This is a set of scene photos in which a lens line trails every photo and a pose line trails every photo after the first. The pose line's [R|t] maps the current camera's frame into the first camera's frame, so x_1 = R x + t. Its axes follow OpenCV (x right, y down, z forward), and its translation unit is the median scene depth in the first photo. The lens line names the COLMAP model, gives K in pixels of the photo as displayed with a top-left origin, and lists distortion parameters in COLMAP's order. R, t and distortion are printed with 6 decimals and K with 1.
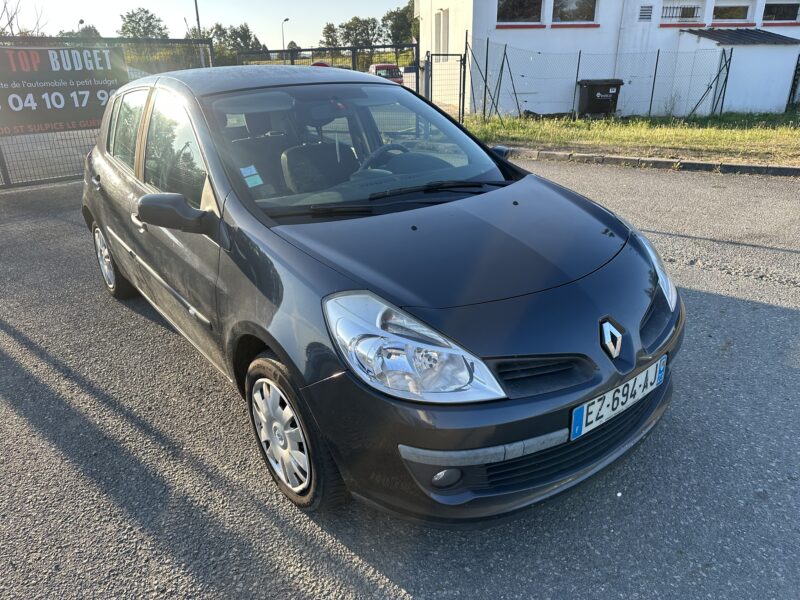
lens RADIAL K [[558.7, 0, 398.7], [0, 558.7, 313.8], [0, 0, 1]] dist [-0.006855, -0.005912]
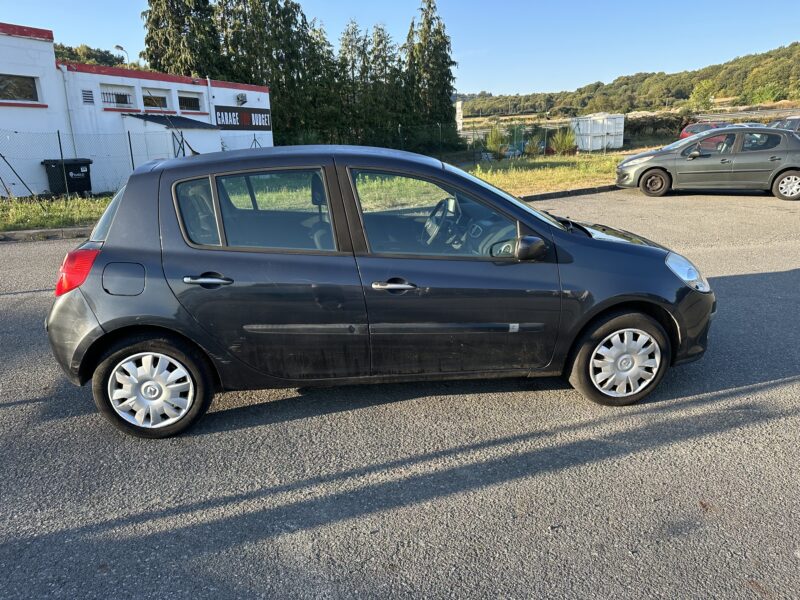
lens RADIAL K [[558.7, 0, 398.7], [0, 558.7, 313.8], [0, 0, 1]] dist [-0.006855, -0.005912]
pose [[0.506128, -0.241811, 0.827866, -0.215261], [0.344817, 0.936570, 0.062753, -0.028085], [-0.790528, 0.253701, 0.557405, 0.067460]]
